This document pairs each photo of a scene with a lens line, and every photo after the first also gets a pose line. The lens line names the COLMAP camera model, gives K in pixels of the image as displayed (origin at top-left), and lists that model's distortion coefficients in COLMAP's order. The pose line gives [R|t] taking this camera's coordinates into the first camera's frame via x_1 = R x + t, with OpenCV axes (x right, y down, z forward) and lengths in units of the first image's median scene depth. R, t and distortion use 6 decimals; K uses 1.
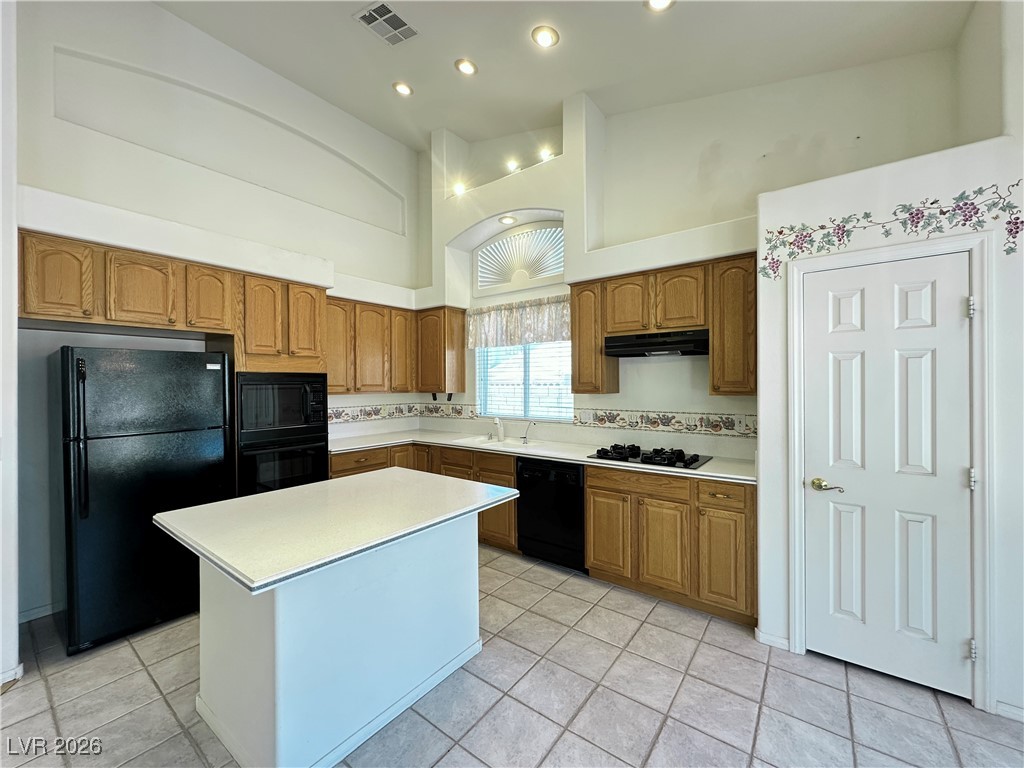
lens RADIAL K [[409.8, 0, 509.6], [0, 409.8, 385.7], [0, 0, 1]] dist [-0.000368, 0.000056]
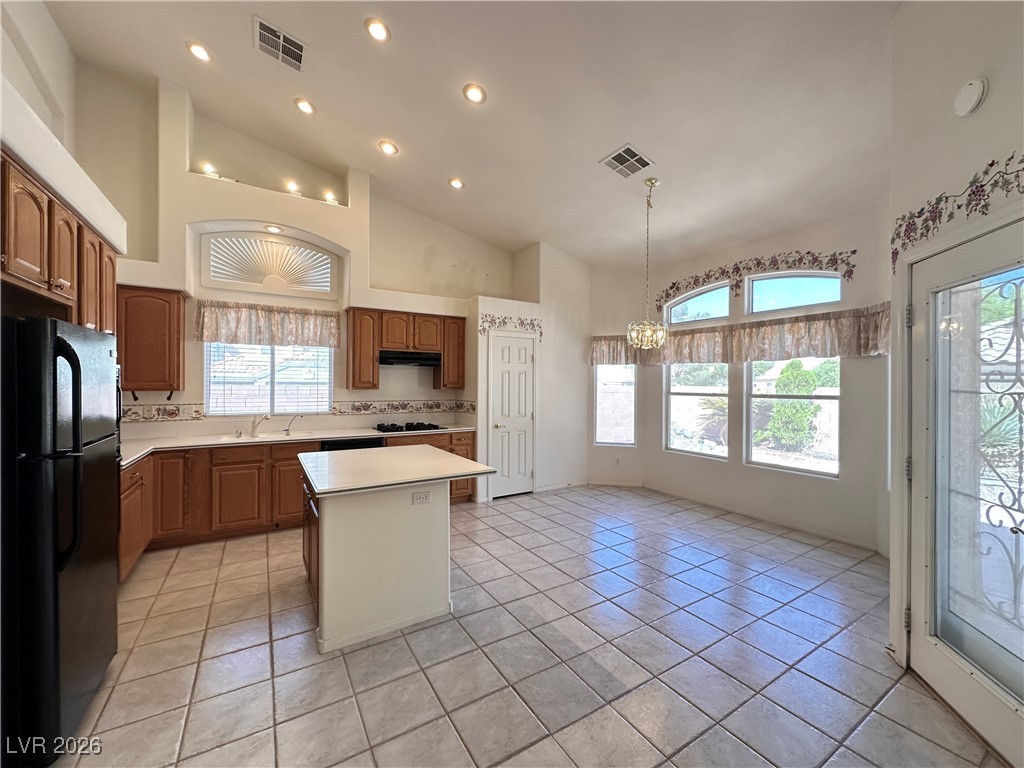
lens RADIAL K [[409.8, 0, 512.7], [0, 409.8, 384.8], [0, 0, 1]] dist [-0.000368, 0.000056]
pose [[0.364478, 0.005580, 0.931195, -1.345806], [-0.002753, 0.999984, -0.004915, 0.013359], [-0.931208, -0.000772, 0.364488, 0.046143]]
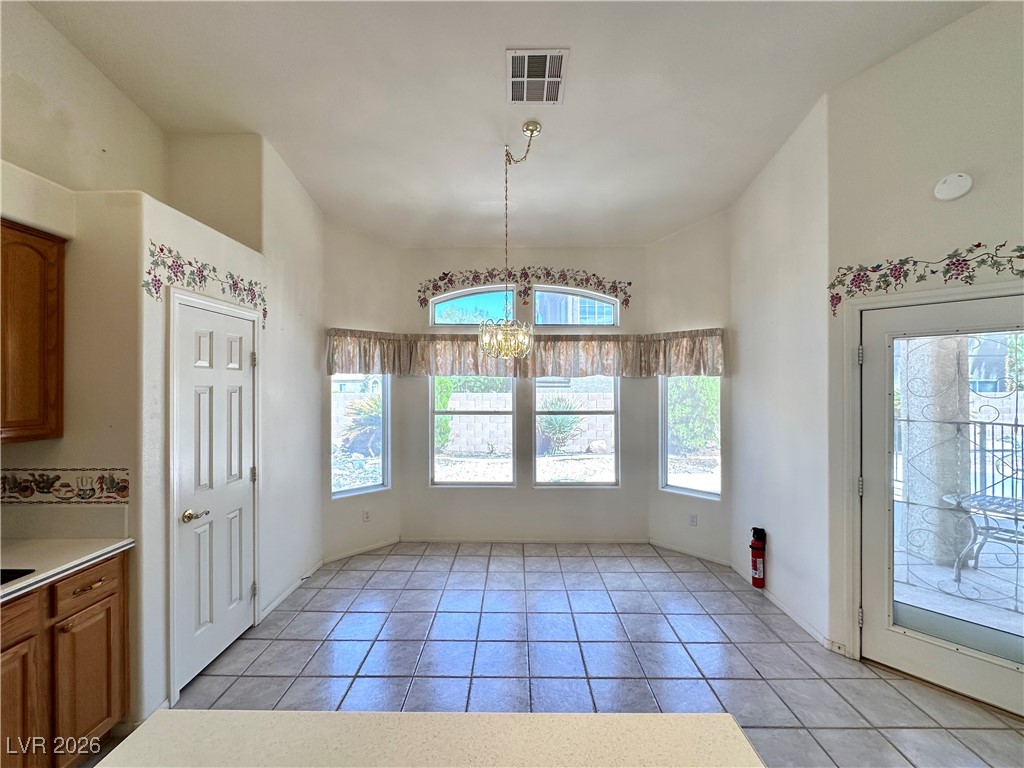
lens RADIAL K [[409.8, 0, 511.9], [0, 409.8, 385.0], [0, 0, 1]] dist [-0.000368, 0.000056]
pose [[-0.591682, 0.005361, 0.806154, -0.503833], [0.005961, 0.999980, -0.002275, -0.070873], [-0.806150, 0.003459, -0.591702, 0.897367]]
